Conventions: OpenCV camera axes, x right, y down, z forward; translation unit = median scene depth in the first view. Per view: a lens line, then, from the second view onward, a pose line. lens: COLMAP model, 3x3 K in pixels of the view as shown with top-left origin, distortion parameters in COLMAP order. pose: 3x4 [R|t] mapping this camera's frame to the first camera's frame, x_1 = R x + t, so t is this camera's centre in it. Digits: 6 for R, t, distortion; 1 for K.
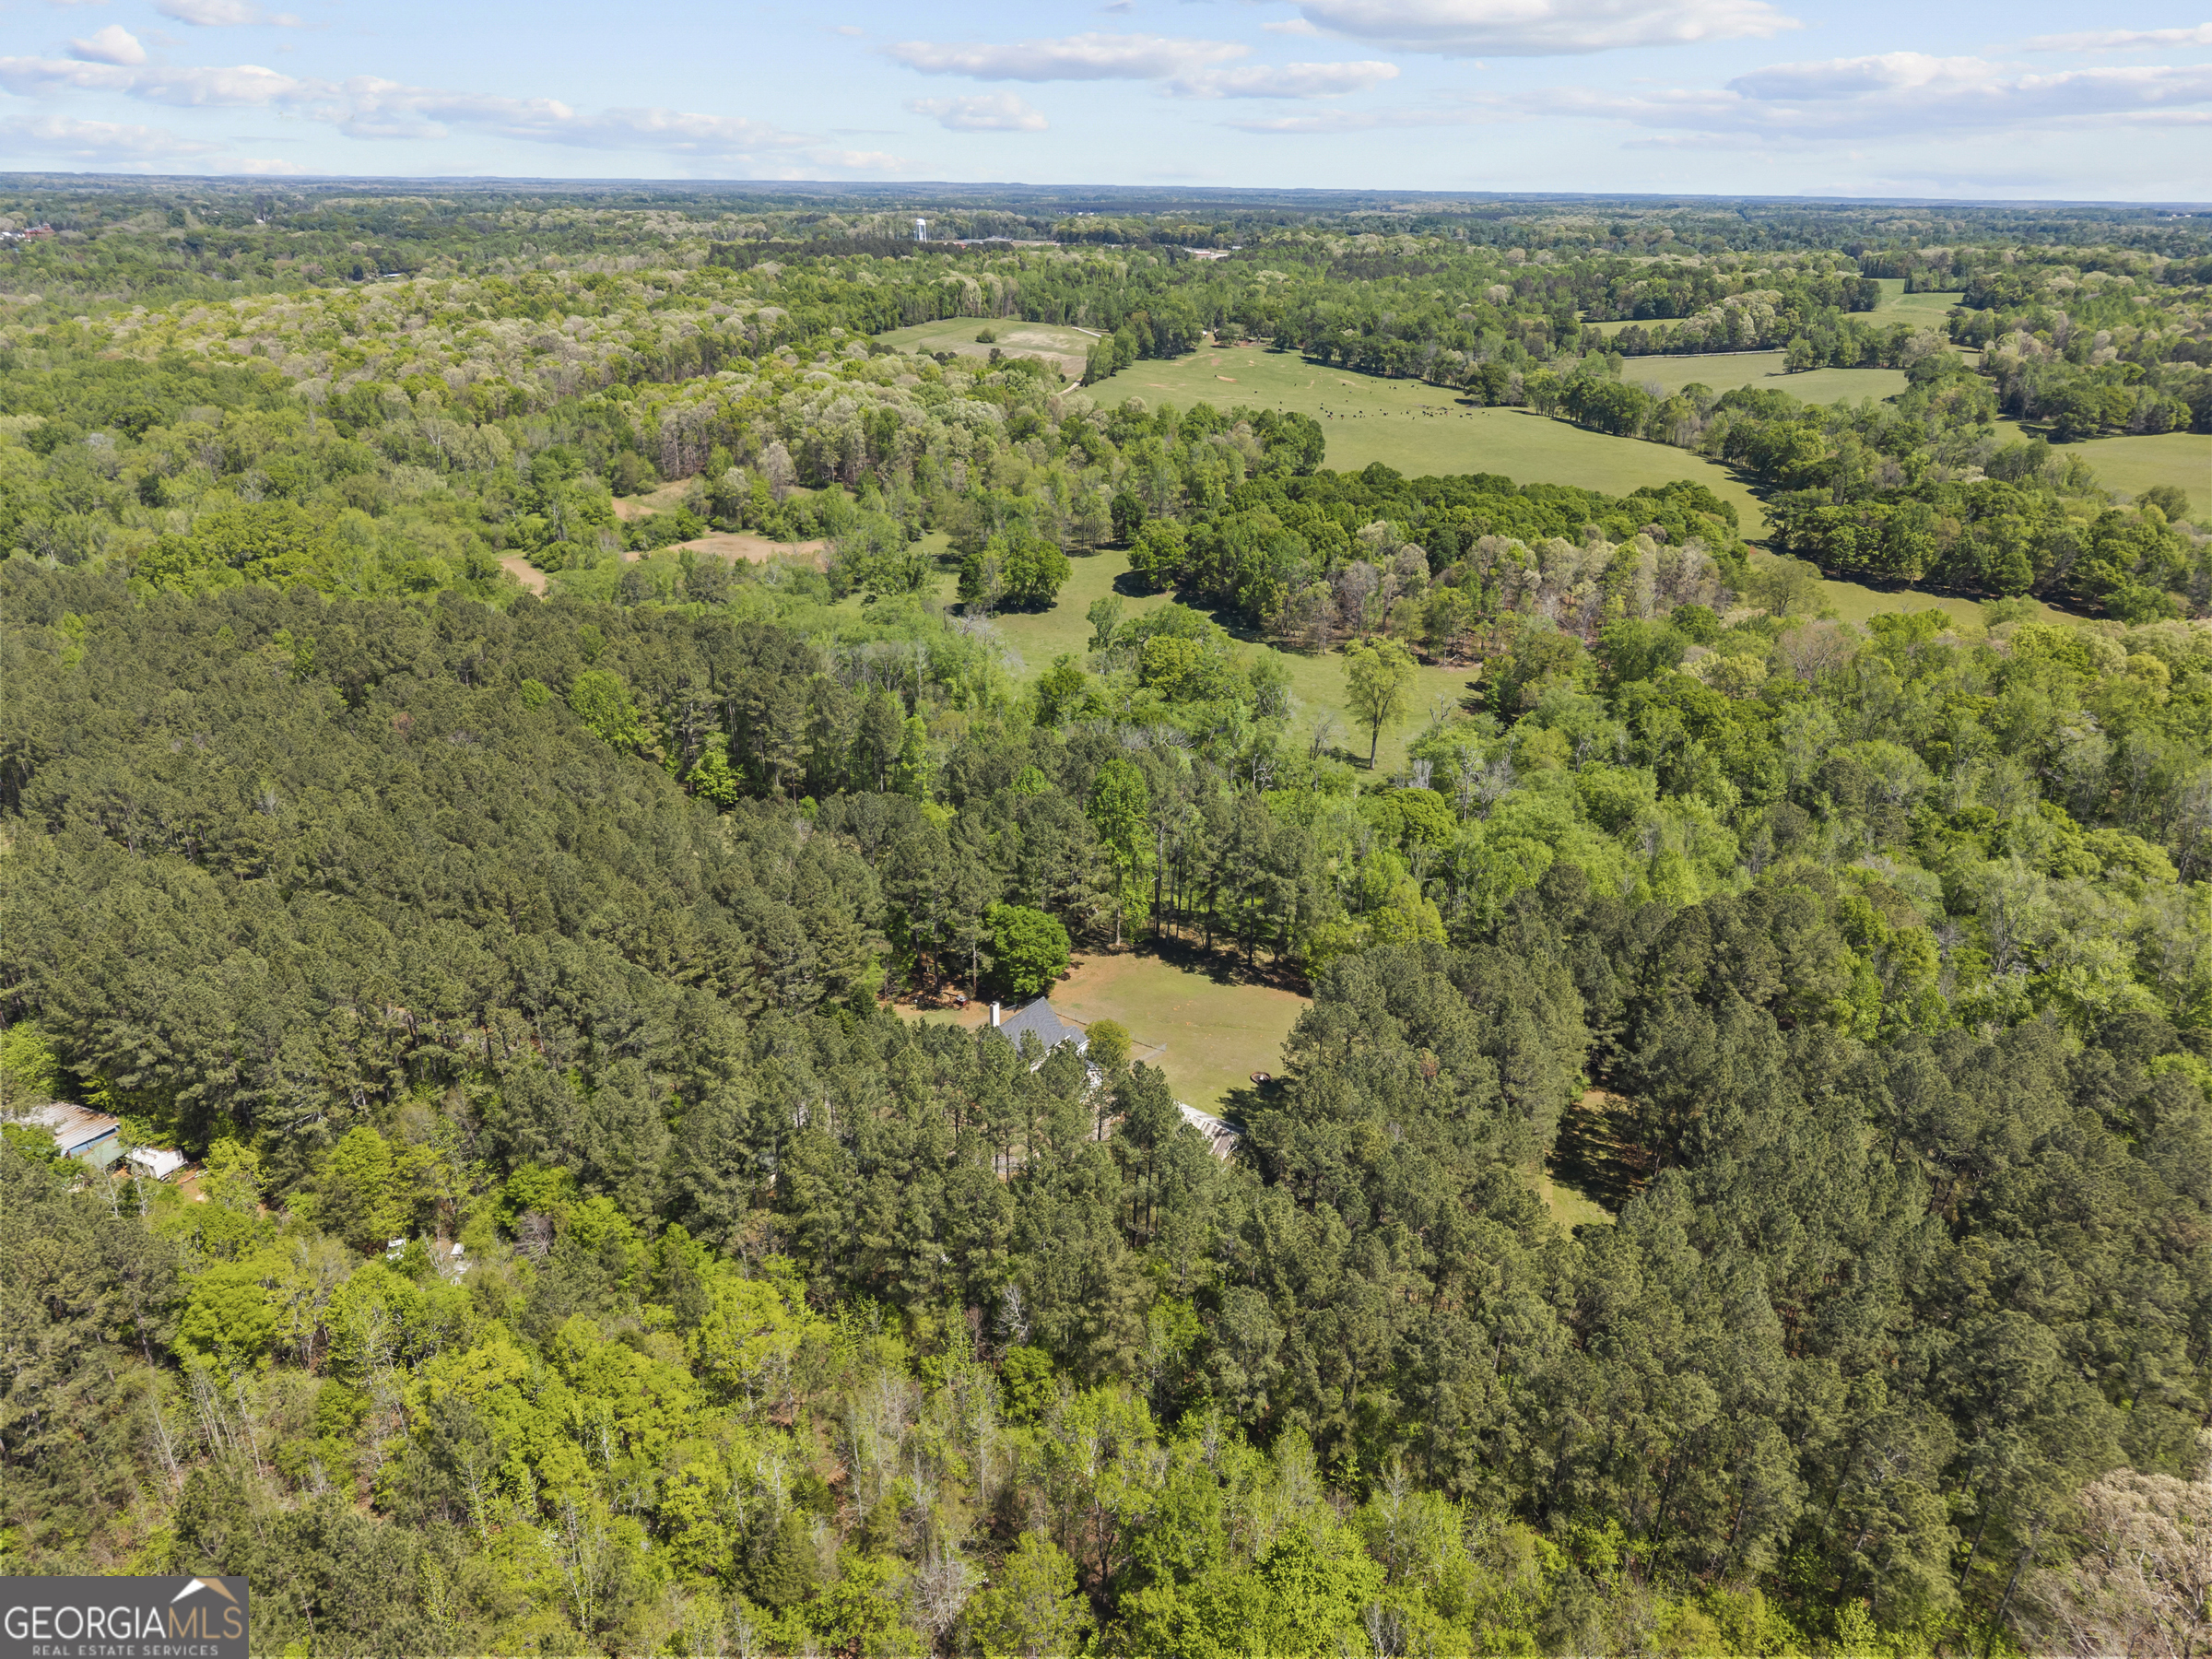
lens RADIAL K [[1518.0, 0, 1106.0], [0, 1518.0, 829.5], [0, 0, 1]] dist [0.002899, -0.004901]
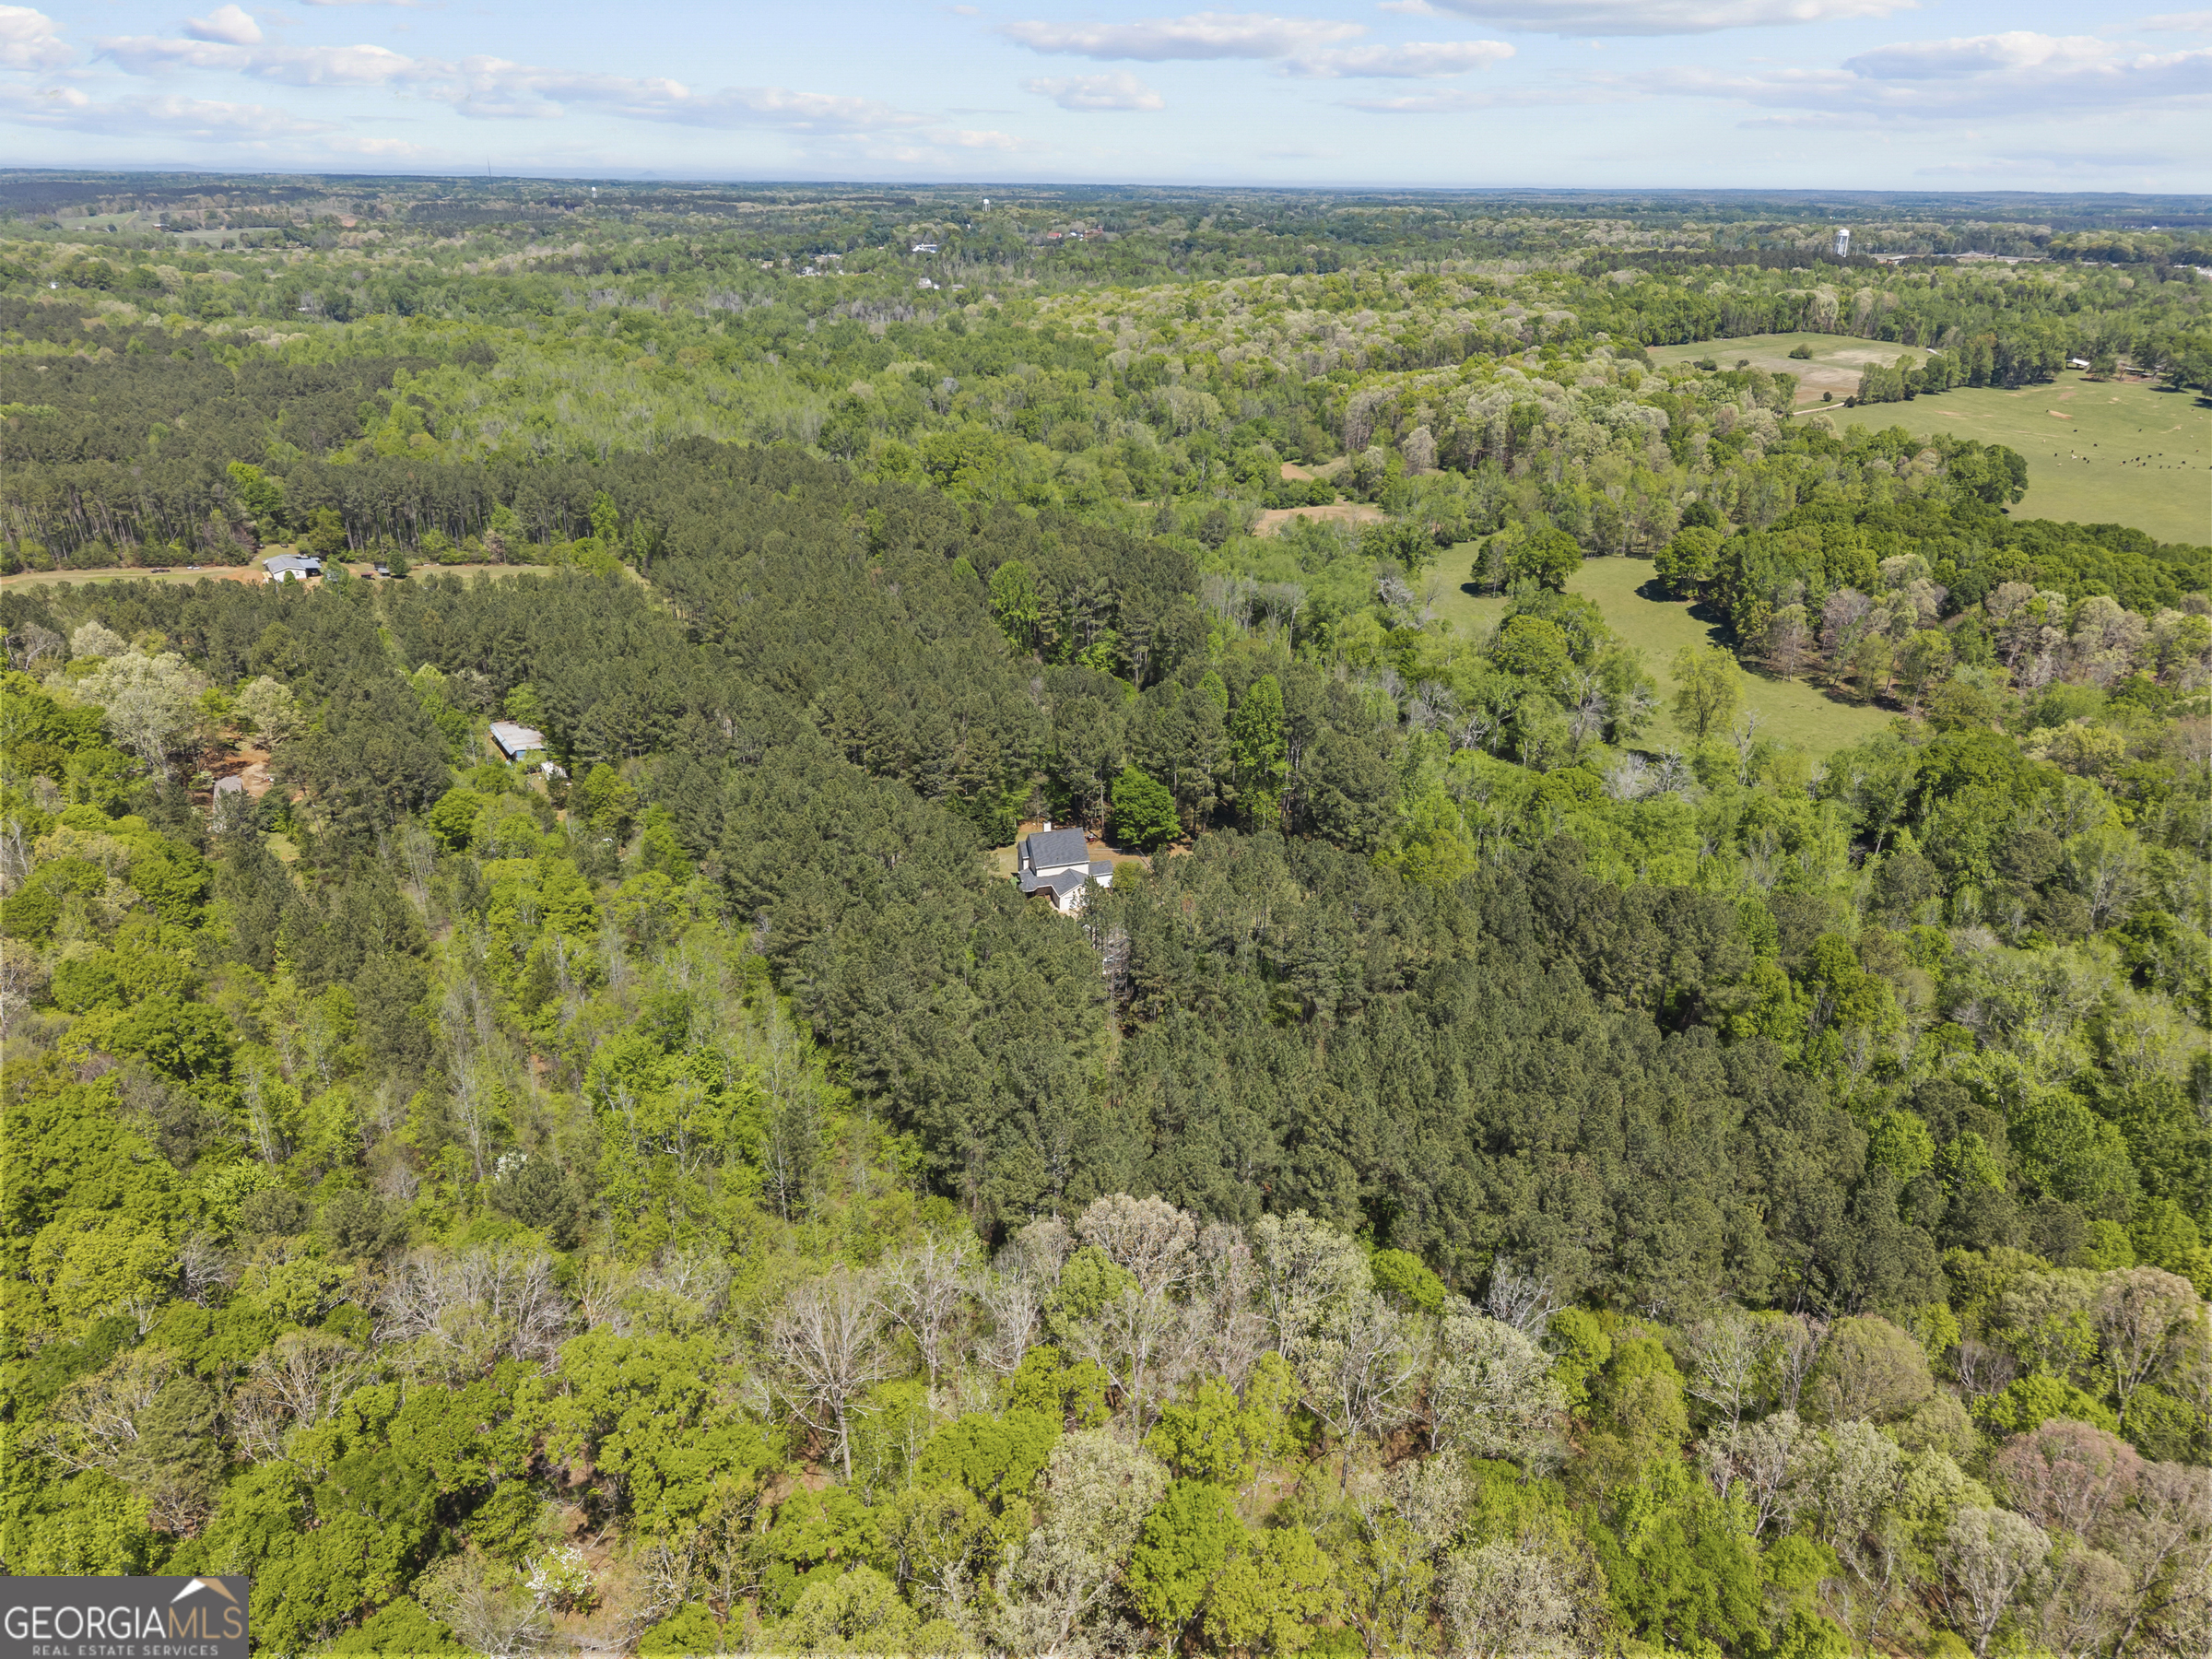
lens RADIAL K [[1518.0, 0, 1106.0], [0, 1518.0, 829.5], [0, 0, 1]] dist [0.002899, -0.004901]
pose [[0.817633, 0.224139, -0.530319, 0.152435], [-0.226533, 0.972055, 0.061574, 0.006496], [0.529301, 0.069790, 0.845559, -0.015293]]
